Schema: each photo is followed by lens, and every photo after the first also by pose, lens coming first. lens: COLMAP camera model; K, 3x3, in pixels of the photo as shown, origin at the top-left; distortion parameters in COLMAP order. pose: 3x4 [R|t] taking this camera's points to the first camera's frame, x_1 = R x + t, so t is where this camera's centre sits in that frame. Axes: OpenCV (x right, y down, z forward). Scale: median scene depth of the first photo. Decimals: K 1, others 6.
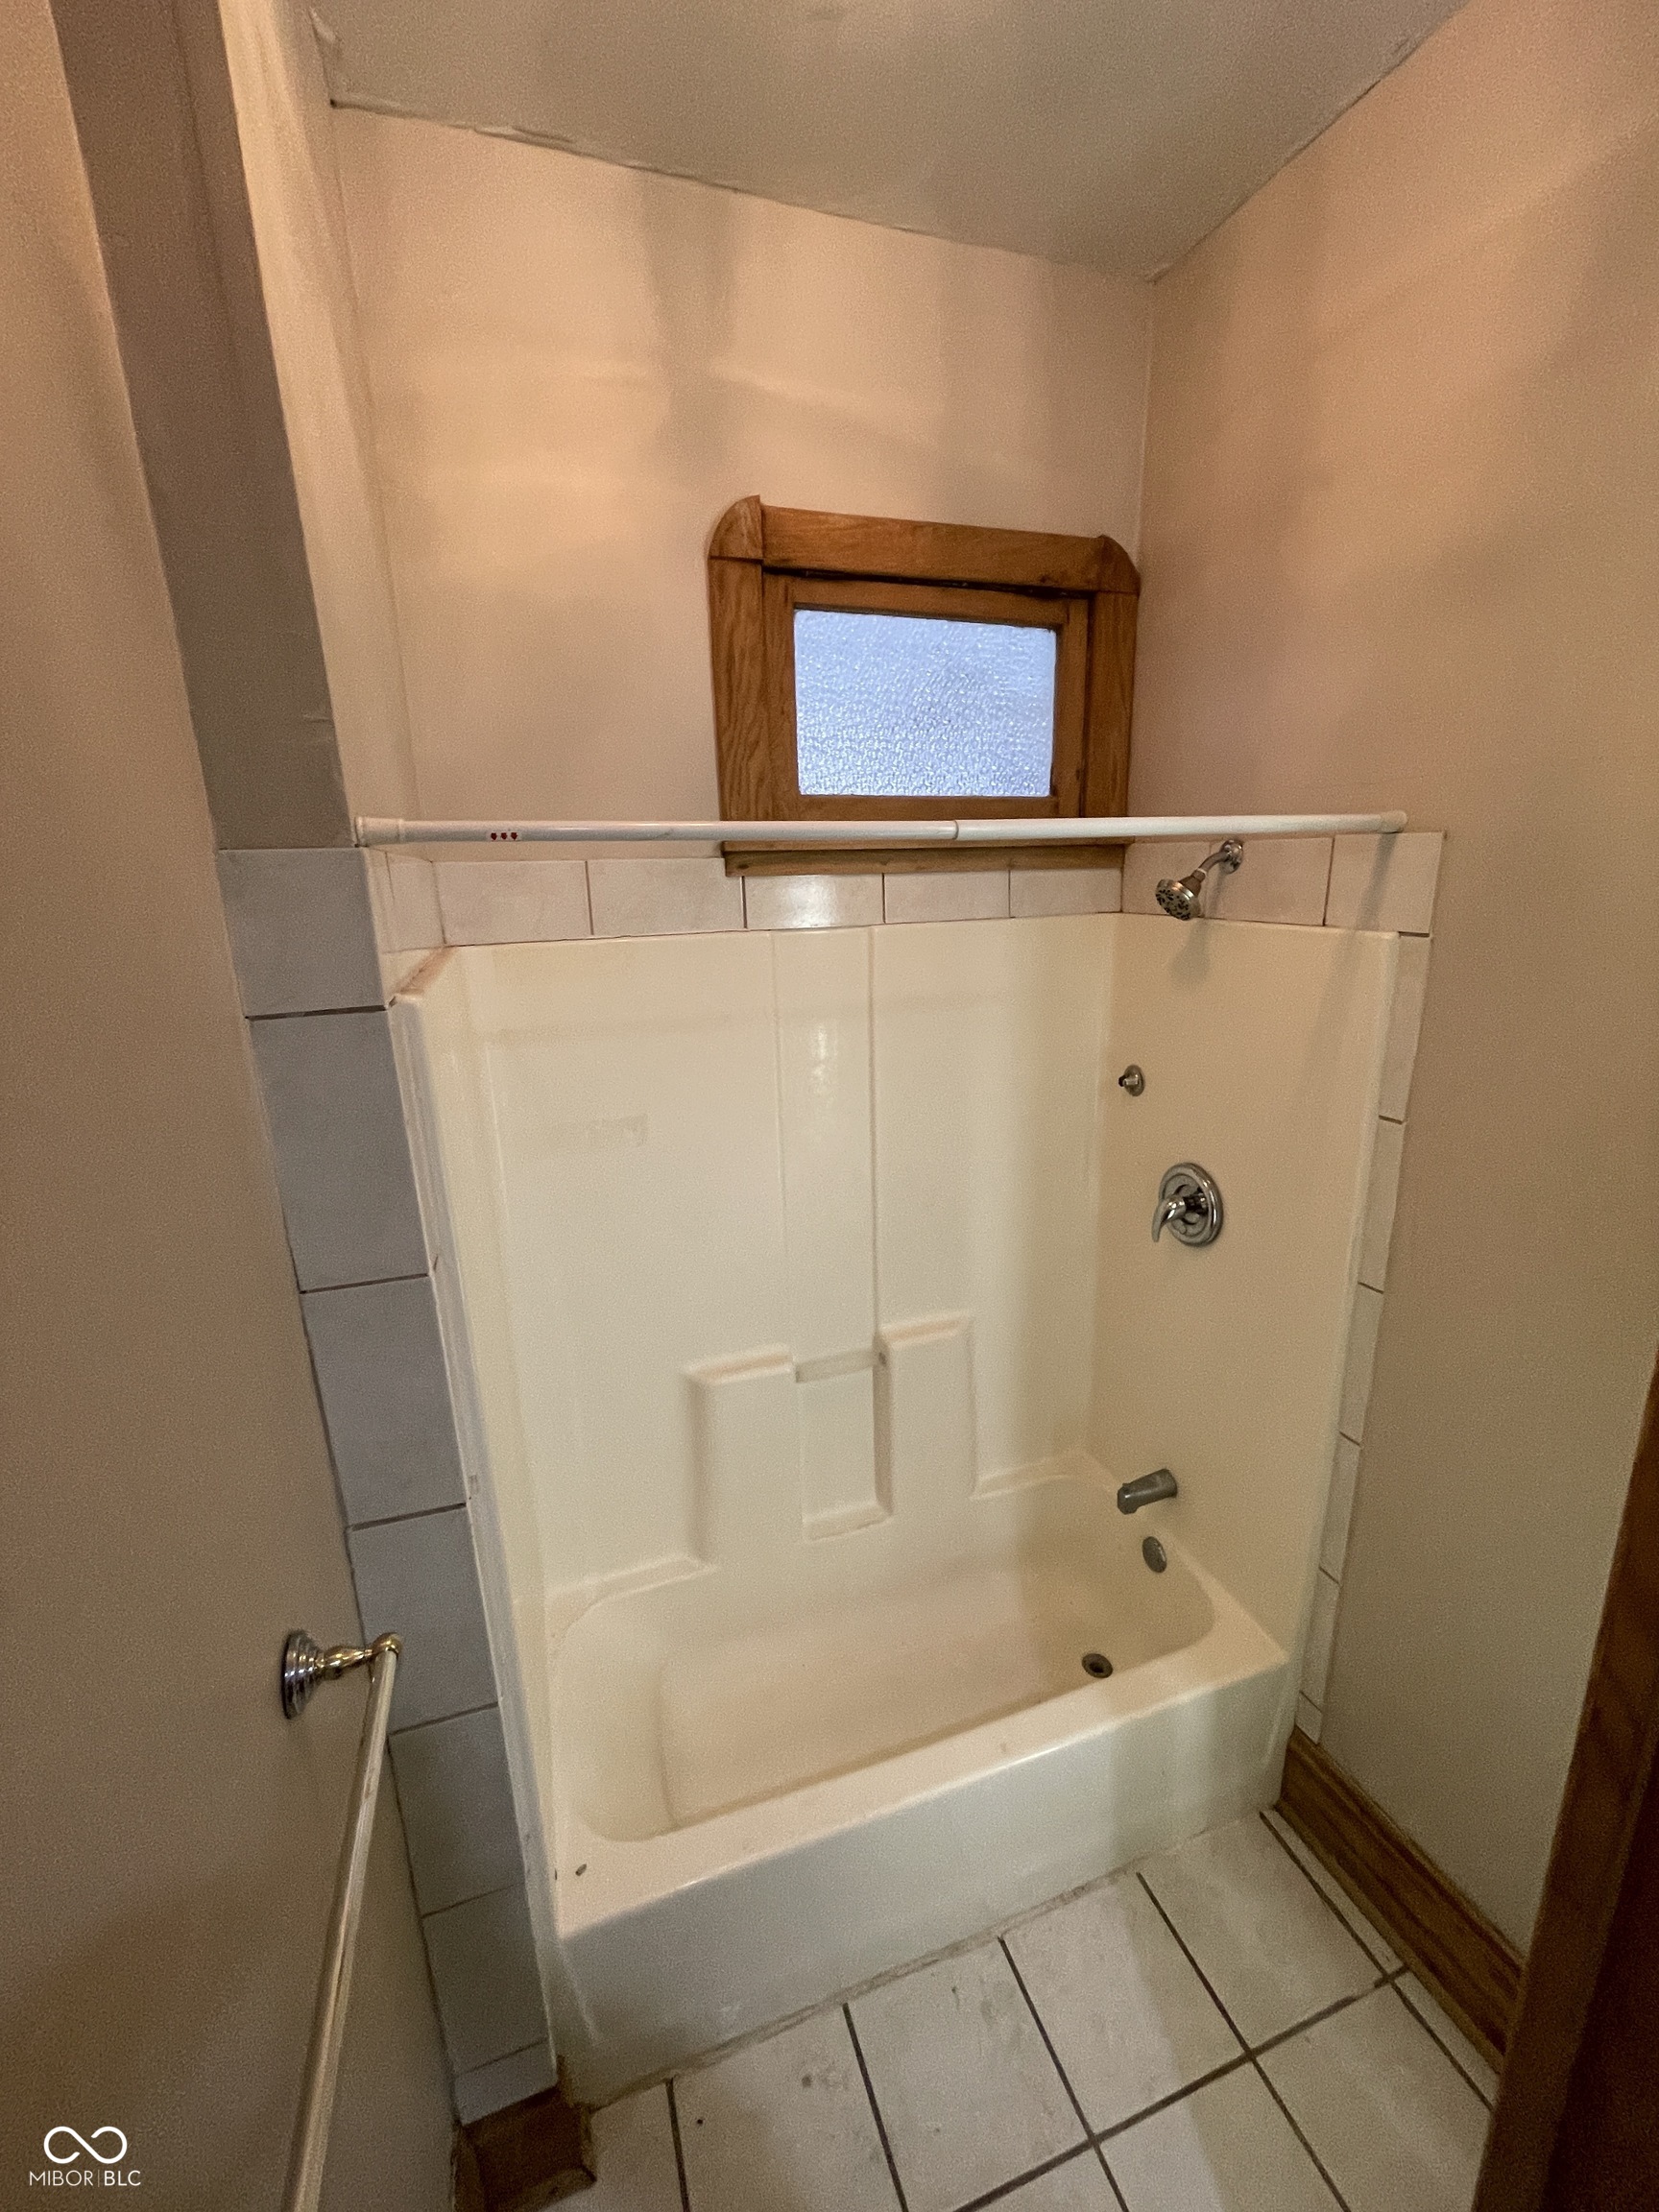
lens RADIAL K [[905.9, 0, 836.1], [0, 905.9, 1095.5], [0, 0, 1]] dist [0.002350, 0.000748]
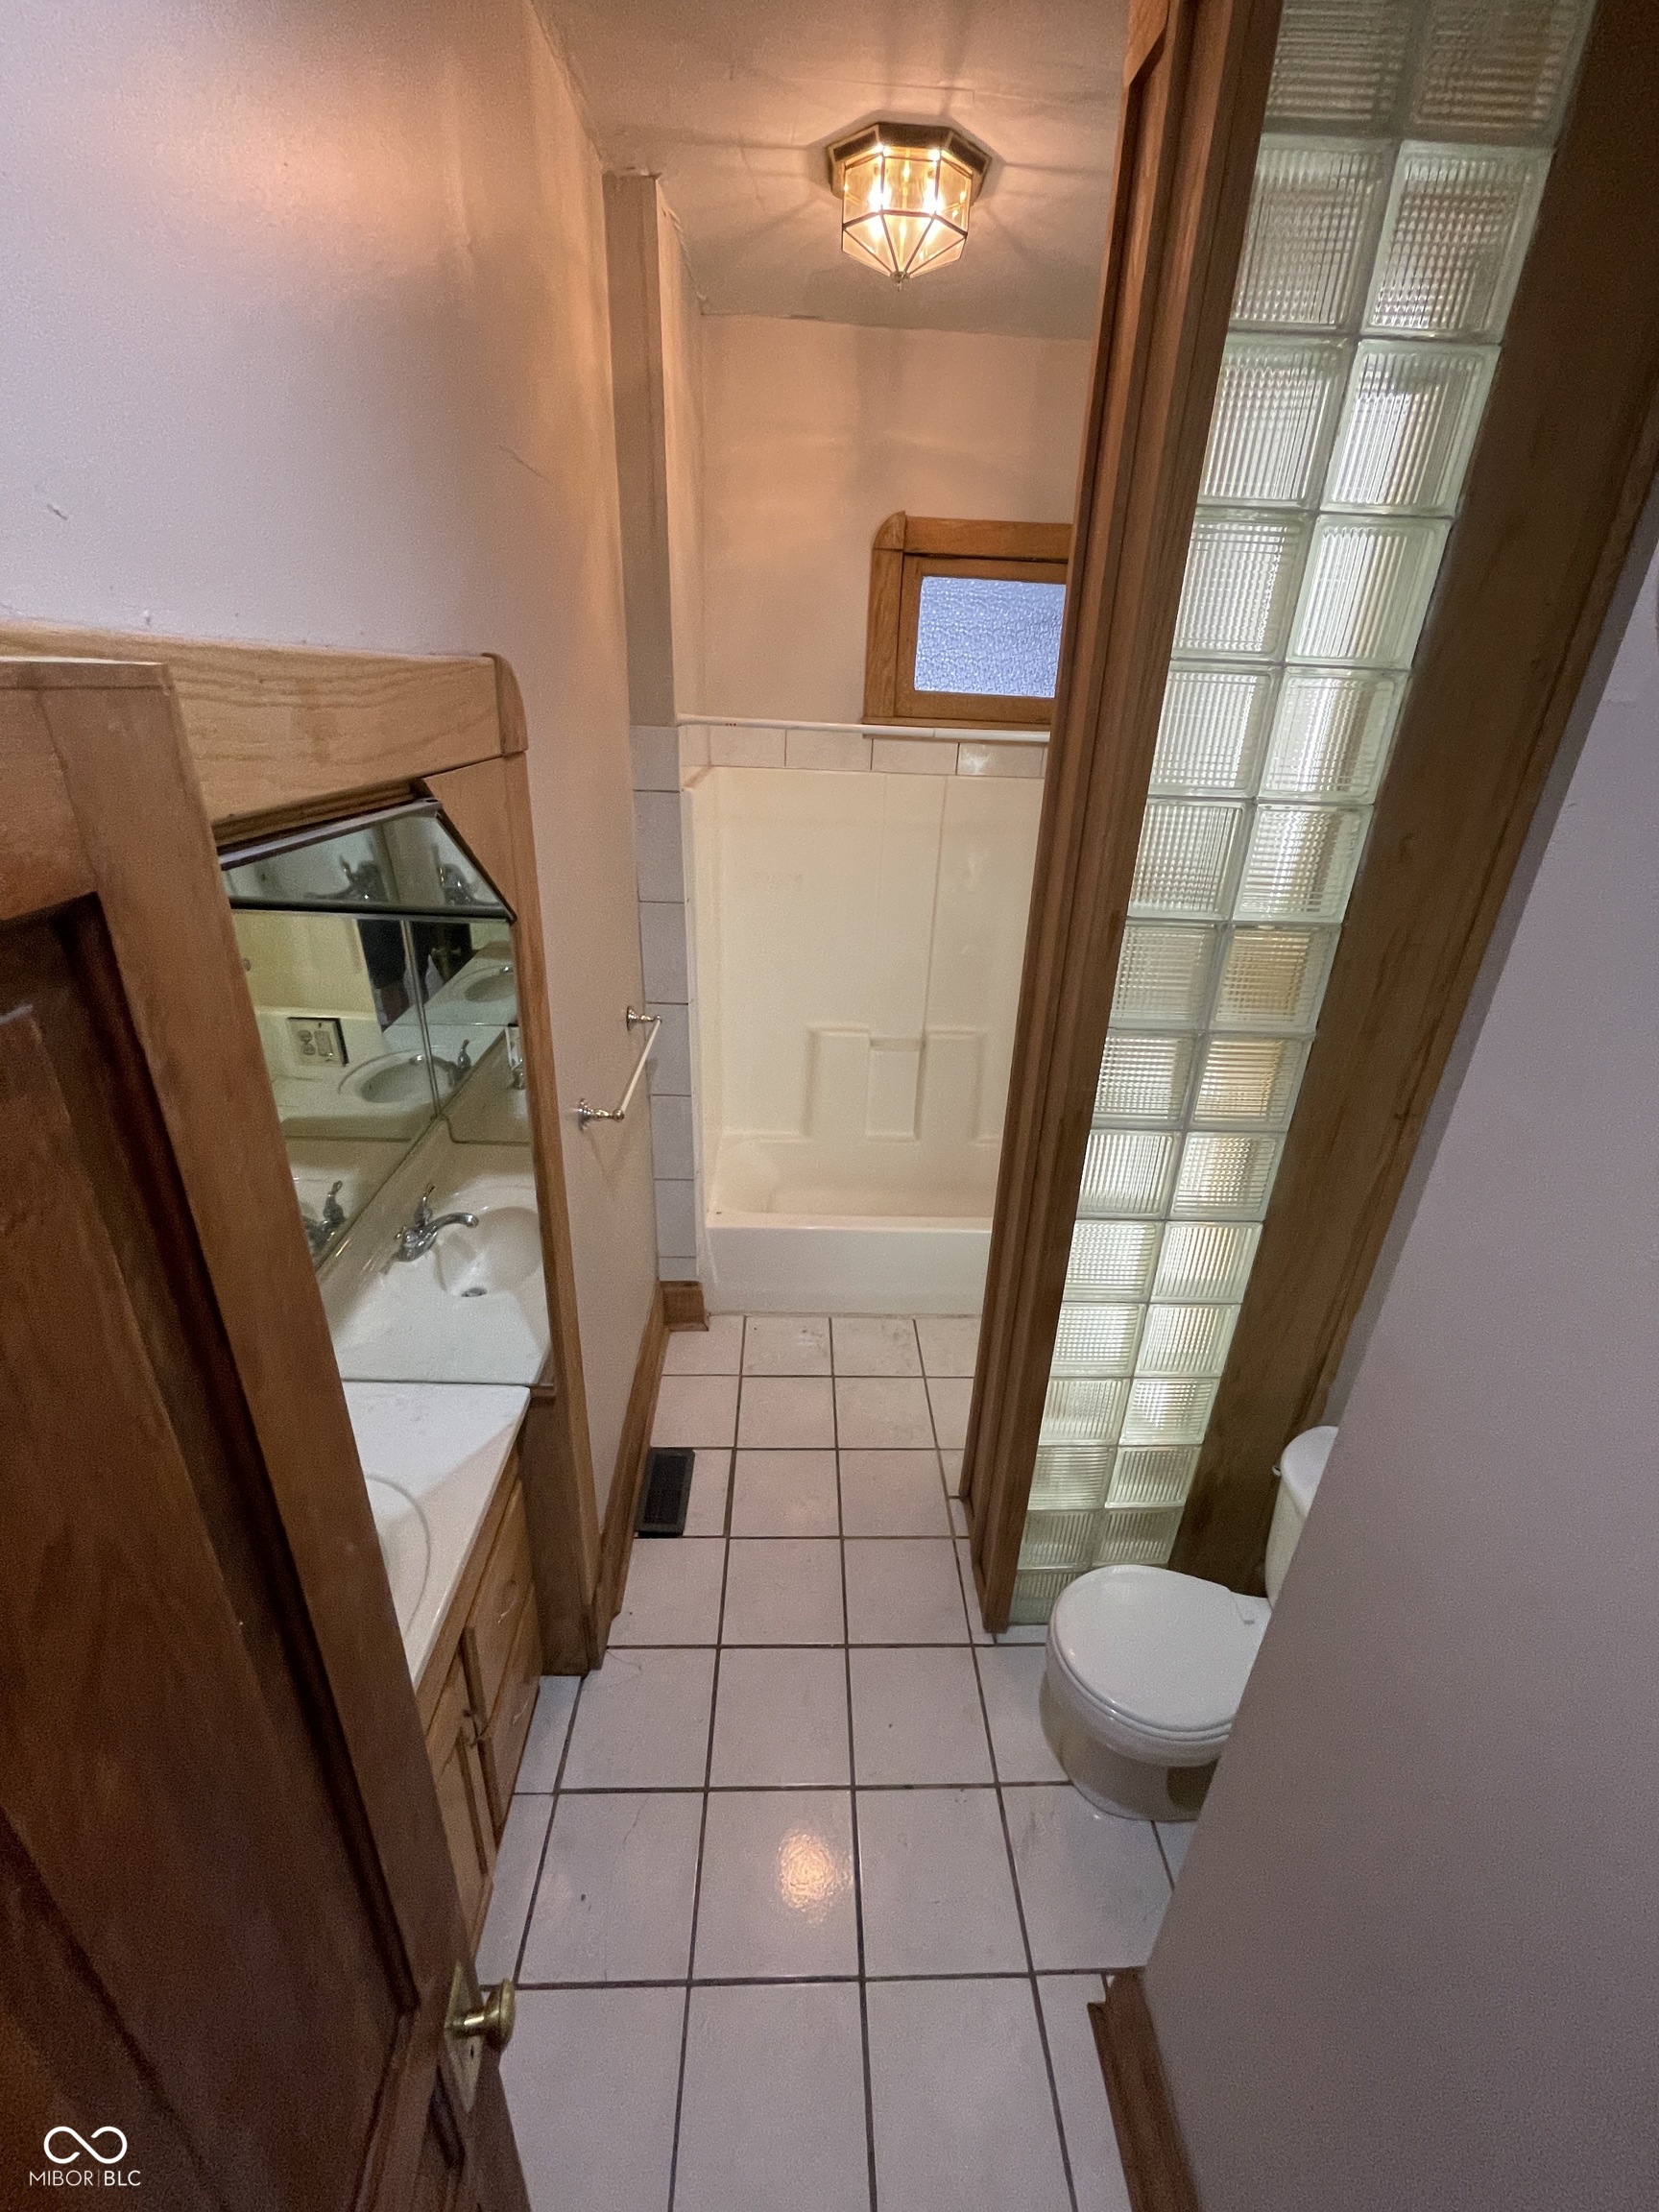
lens RADIAL K [[905.9, 0, 829.9], [0, 905.9, 1115.6], [0, 0, 1]] dist [0.002350, 0.000748]
pose [[0.948982, 0.194301, -0.248356, 0.415252], [-0.141958, 0.966524, 0.213727, 0.104226], [0.281570, -0.167567, 0.944796, -0.838981]]
